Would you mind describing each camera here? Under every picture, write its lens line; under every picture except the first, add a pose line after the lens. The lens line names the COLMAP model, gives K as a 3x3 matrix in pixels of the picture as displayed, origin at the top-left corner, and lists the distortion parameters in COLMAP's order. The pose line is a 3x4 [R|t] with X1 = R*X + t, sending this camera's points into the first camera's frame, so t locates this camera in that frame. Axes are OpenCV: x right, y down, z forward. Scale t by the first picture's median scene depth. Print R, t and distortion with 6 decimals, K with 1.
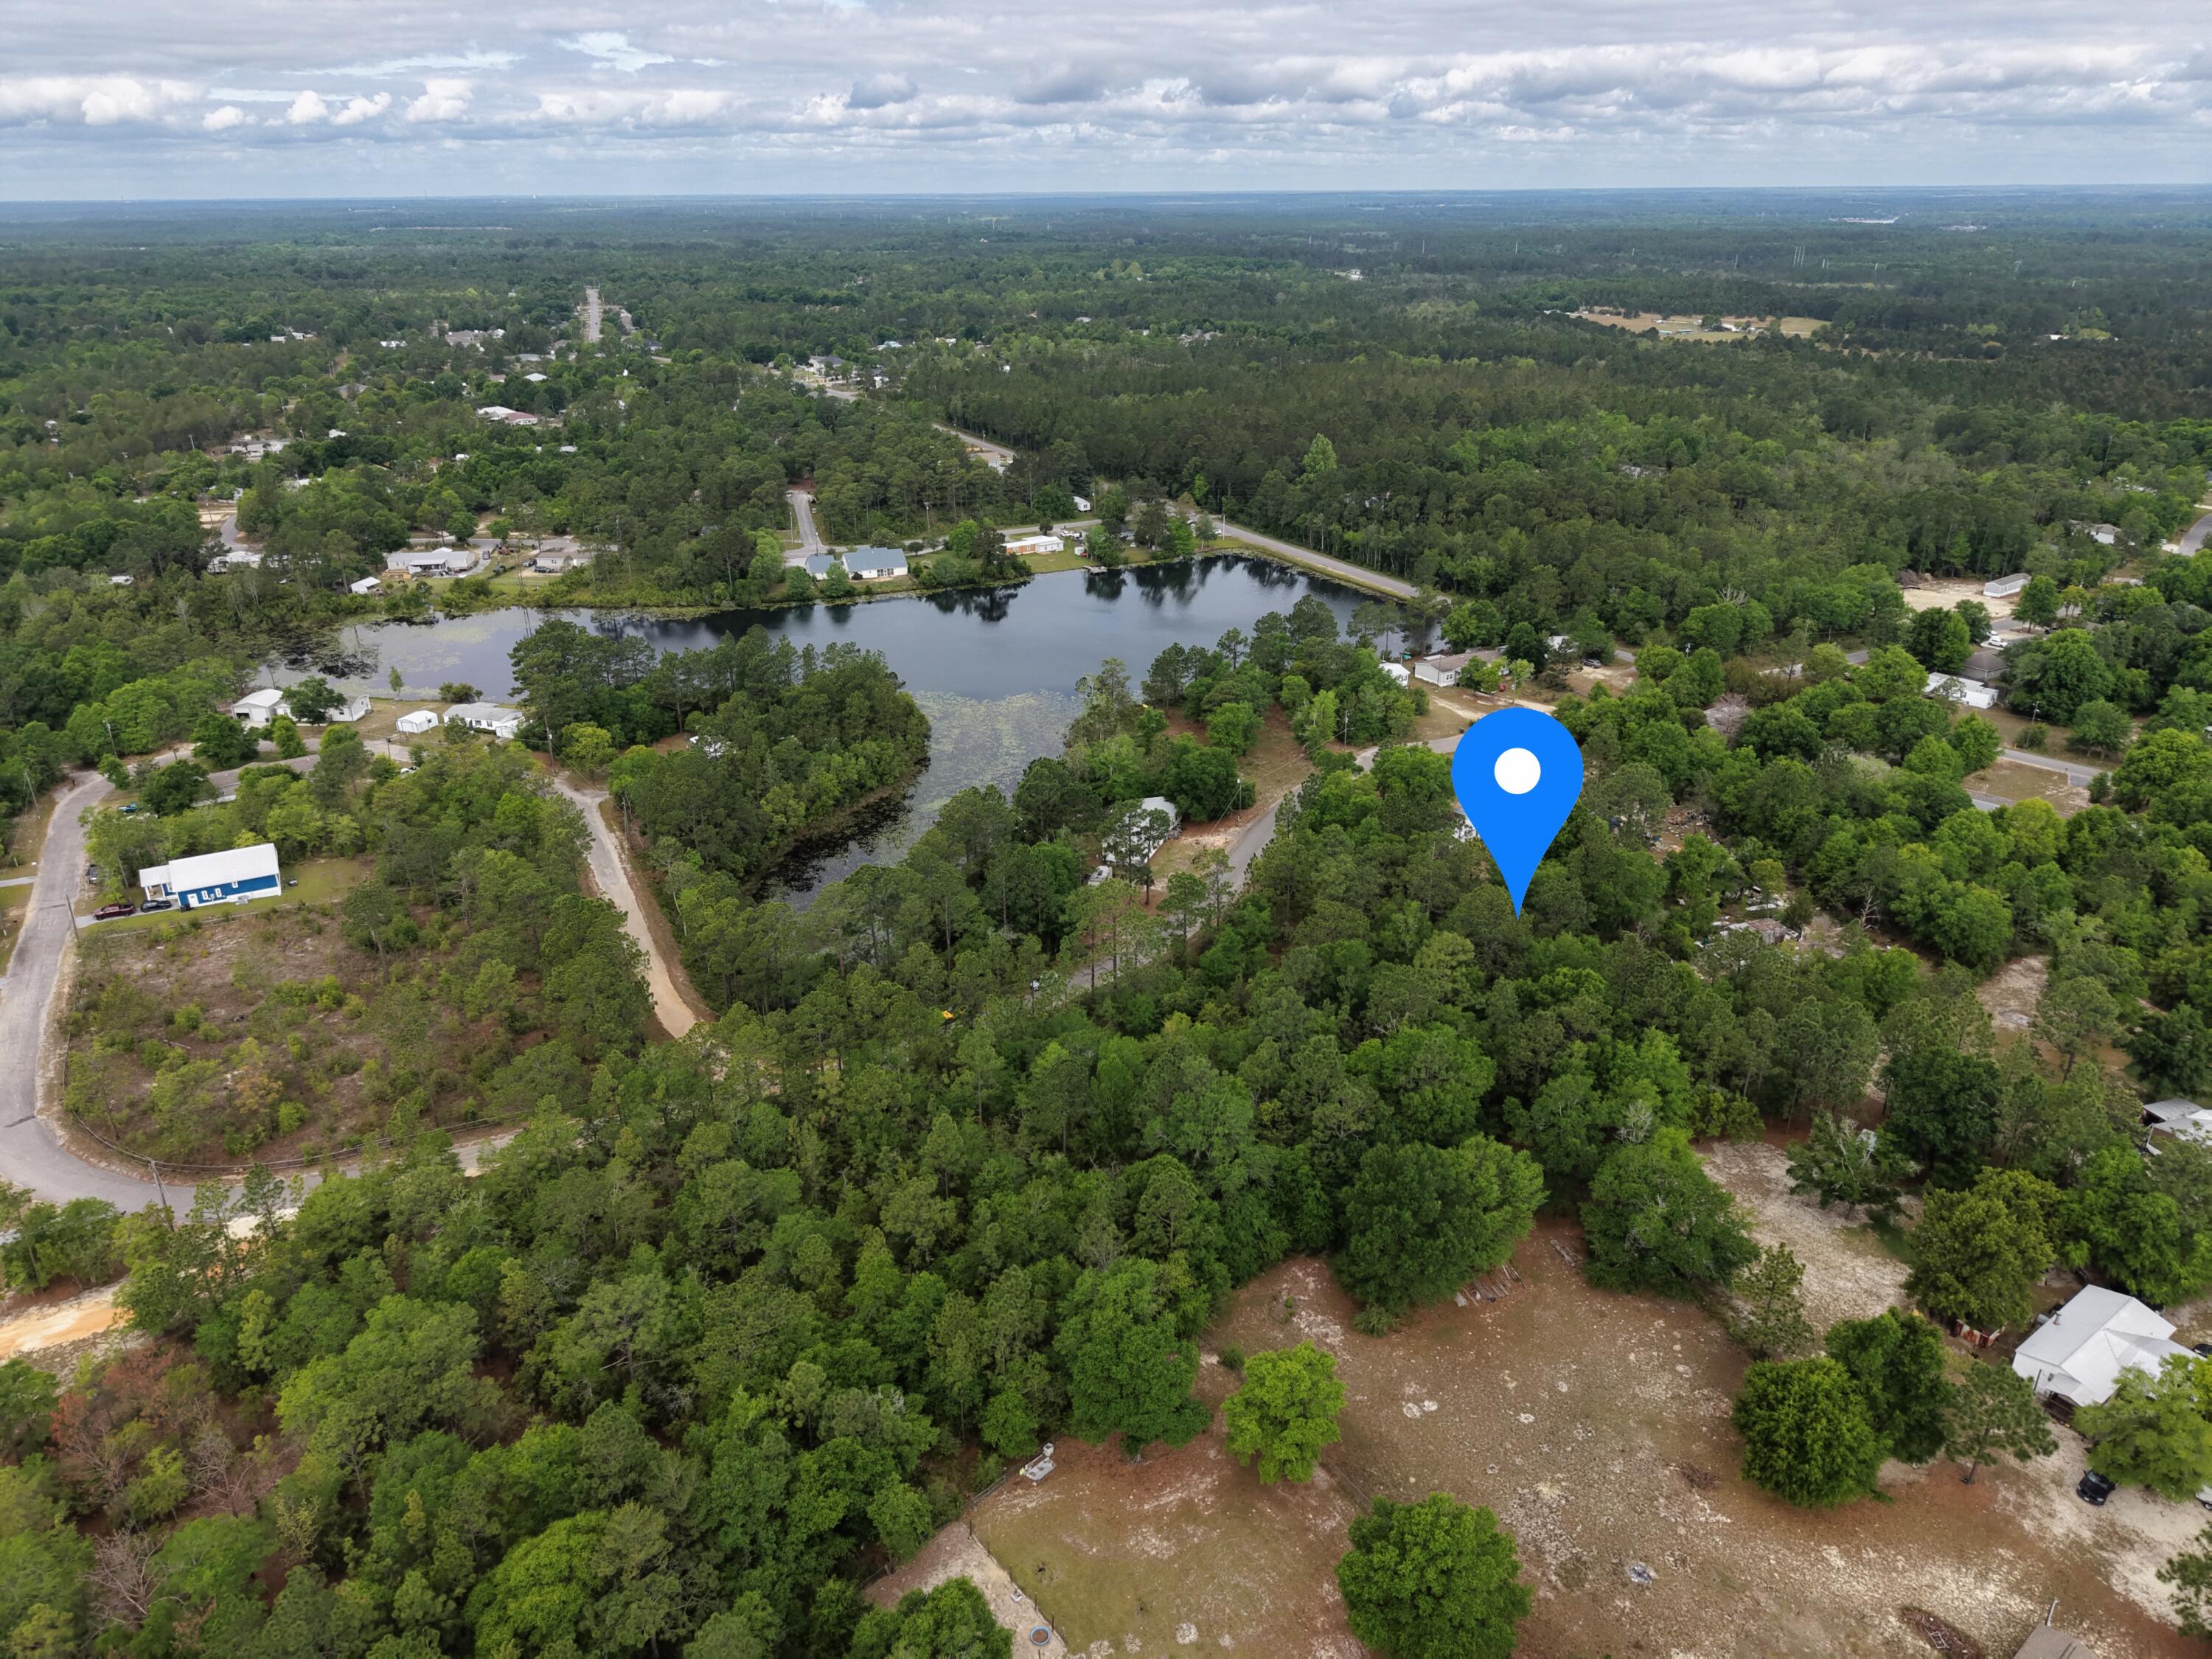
lens RADIAL K [[1480.5, 0, 1106.0], [0, 1480.5, 829.5], [0, 0, 1]] dist [0.012116, -0.008438]
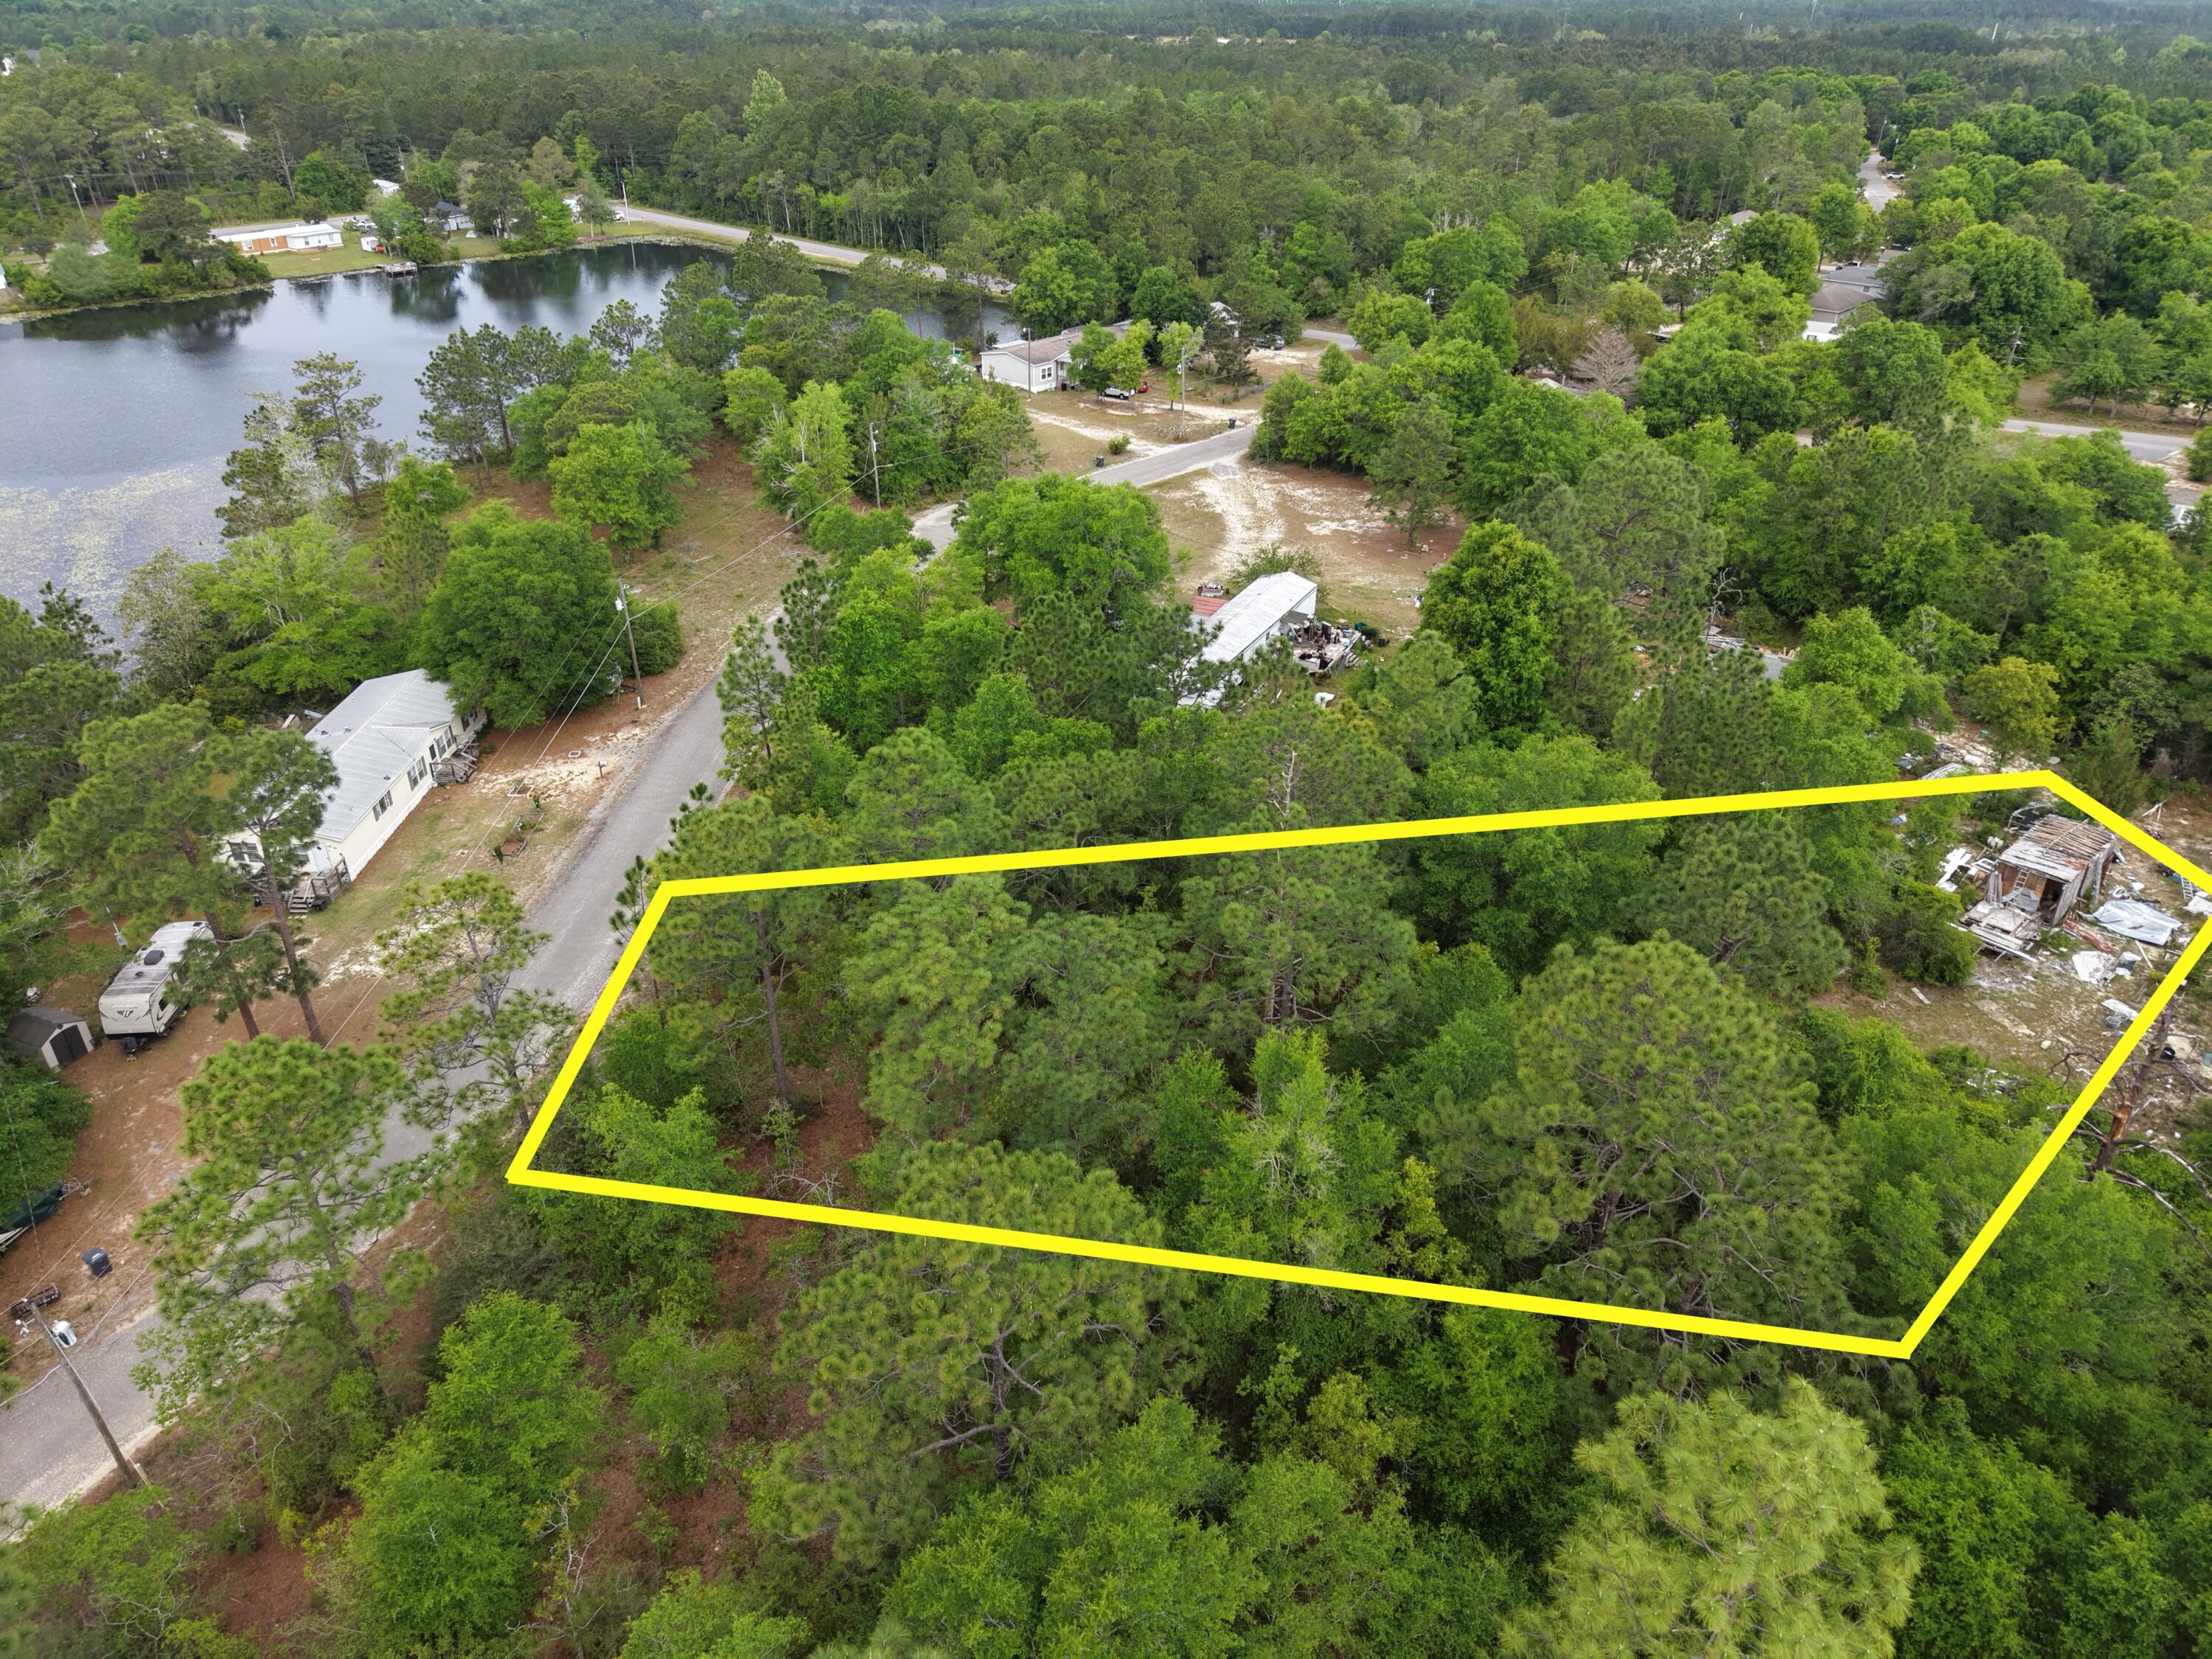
lens RADIAL K [[1475.4, 0, 1106.0], [0, 1475.4, 829.5], [0, 0, 1]] dist [0.038004, -0.042010]
pose [[0.943717, -0.151891, 0.293816, 0.052973], [0.115558, 0.983752, 0.137395, -0.008525], [-0.309911, -0.095709, 0.945936, 0.363395]]
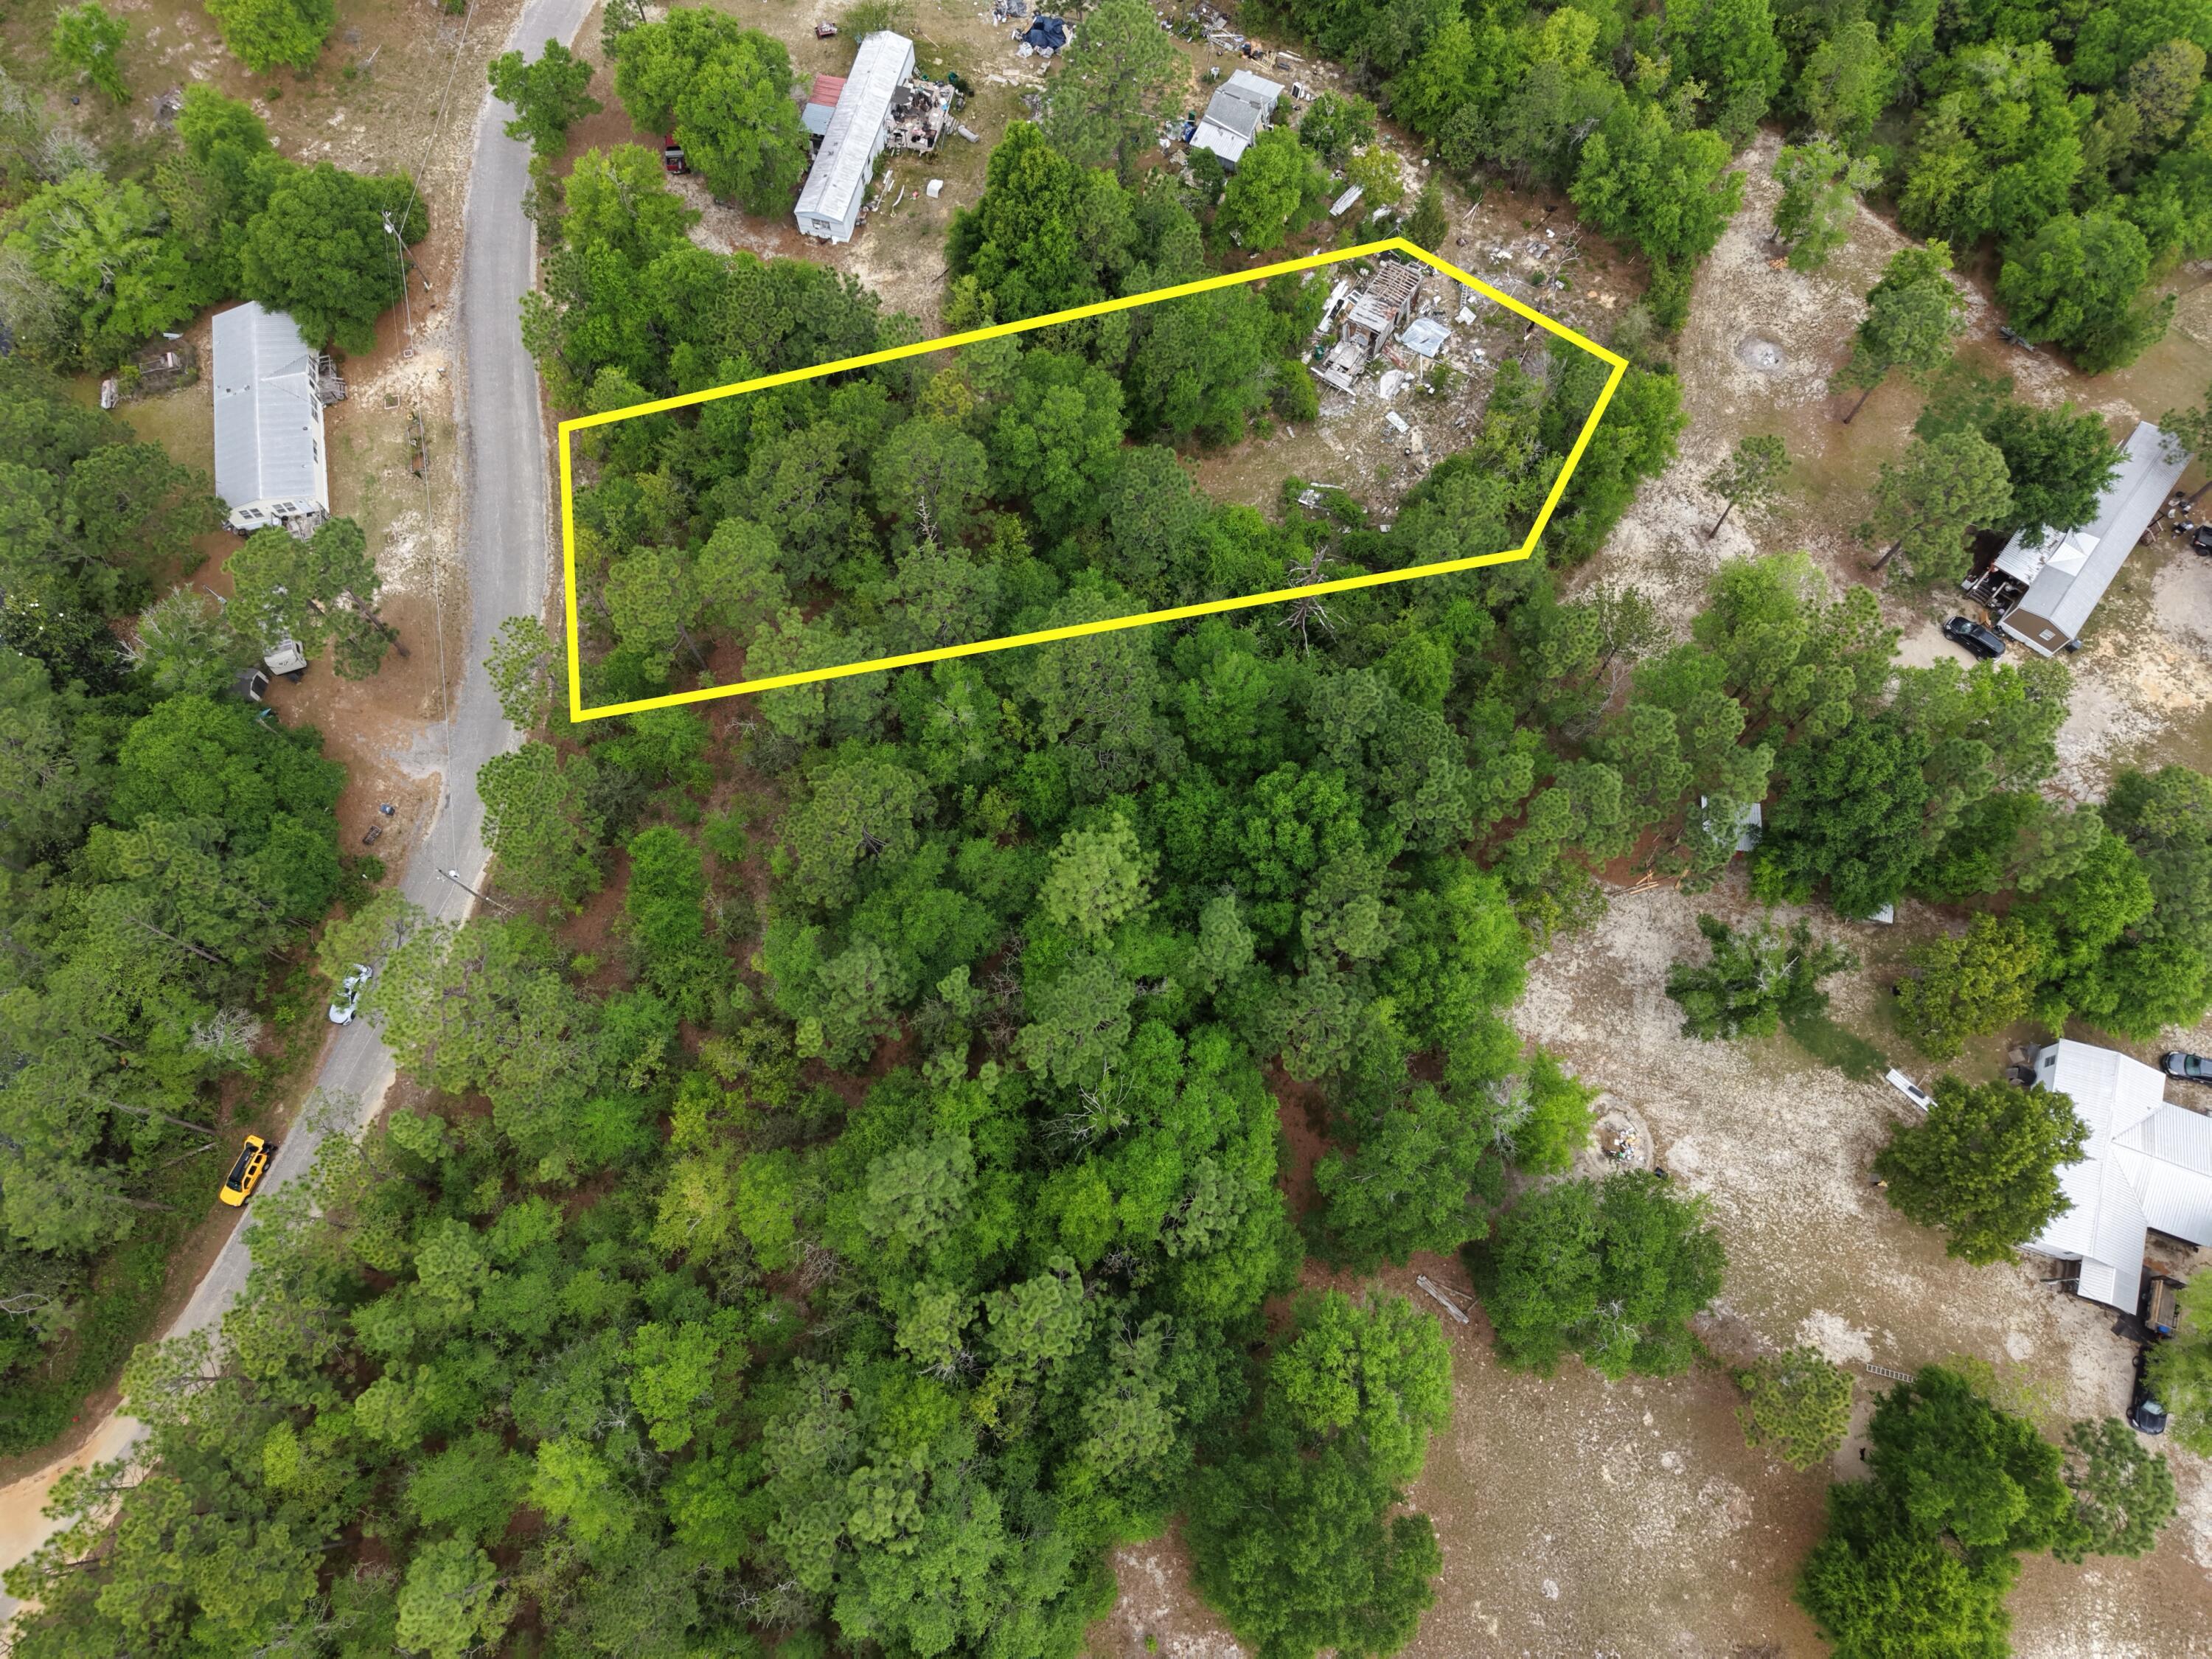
lens RADIAL K [[1480.5, 0, 1106.0], [0, 1480.5, 829.5], [0, 0, 1]] dist [0.012116, -0.008438]
pose [[0.834060, -0.512715, 0.203636, 0.052119], [0.209403, 0.635731, 0.742965, -0.138499], [-0.510387, -0.577035, 0.637601, 0.271113]]
